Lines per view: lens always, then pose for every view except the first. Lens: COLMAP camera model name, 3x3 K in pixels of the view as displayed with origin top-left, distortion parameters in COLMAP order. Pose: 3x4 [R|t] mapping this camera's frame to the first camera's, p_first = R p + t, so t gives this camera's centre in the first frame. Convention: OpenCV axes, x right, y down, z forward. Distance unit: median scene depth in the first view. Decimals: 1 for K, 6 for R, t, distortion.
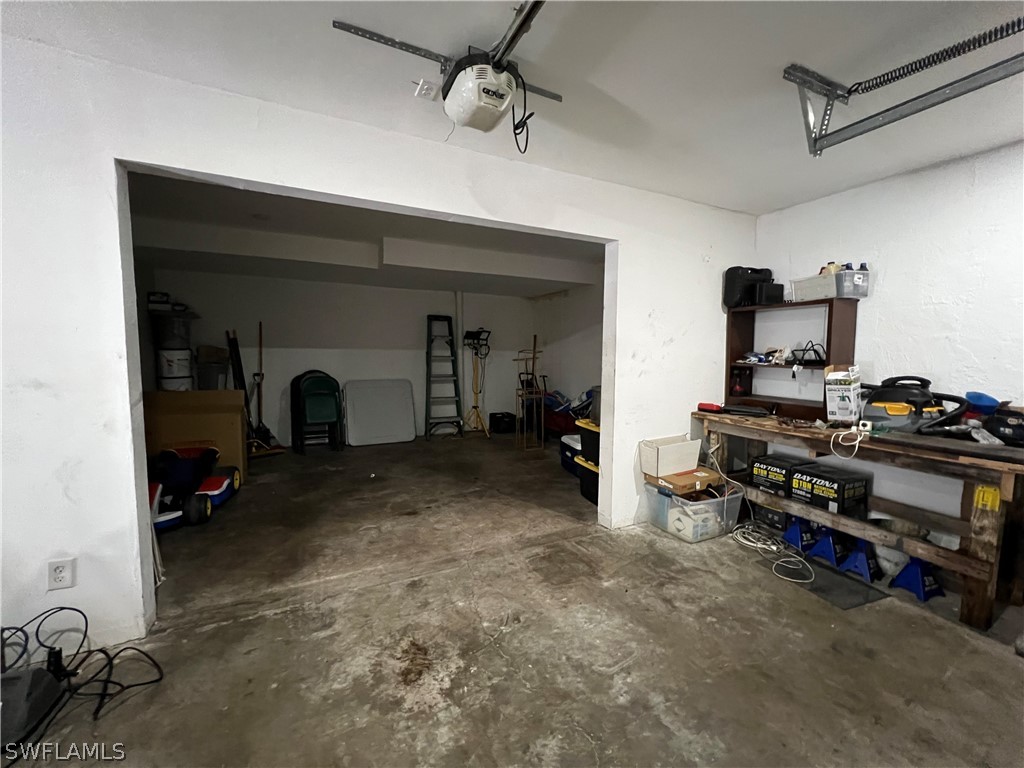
lens RADIAL K [[409.3, 0, 512.0], [0, 409.3, 384.0], [0, 0, 1]] dist [-0.002437, 0.000272]
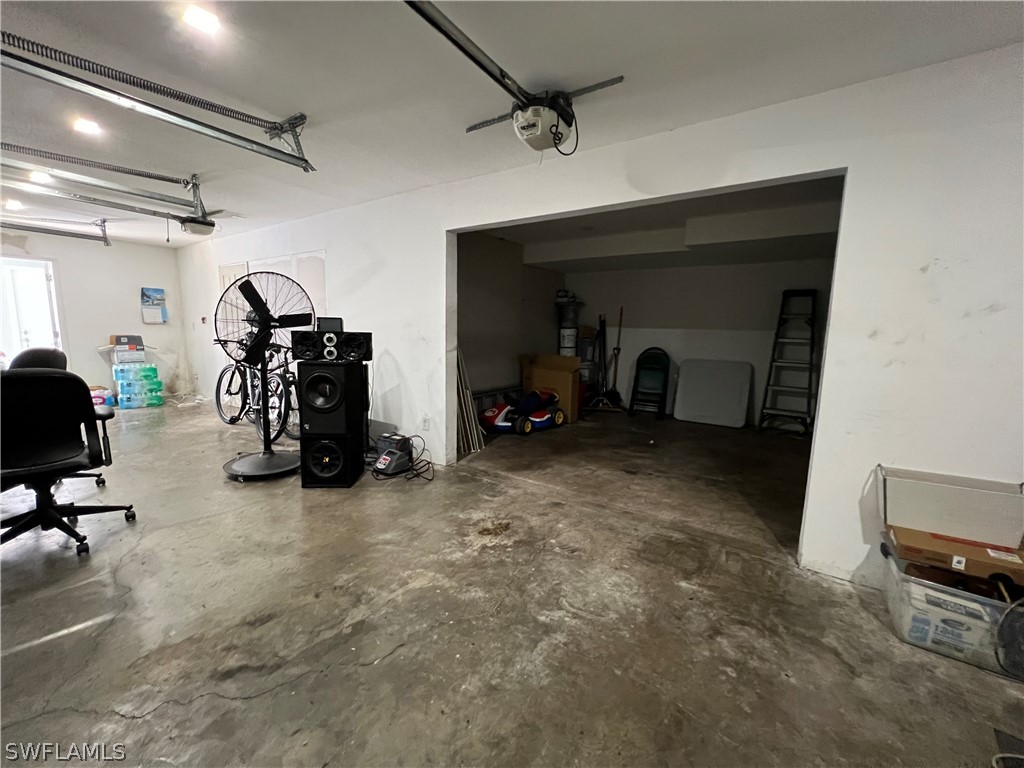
lens RADIAL K [[409.3, 0, 512.0], [0, 409.3, 384.0], [0, 0, 1]] dist [-0.002437, 0.000272]
pose [[0.486995, 0.119292, -0.865220, 0.660609], [-0.086737, 0.992337, 0.087997, 0.004243], [0.869087, 0.032192, 0.493610, 0.182100]]
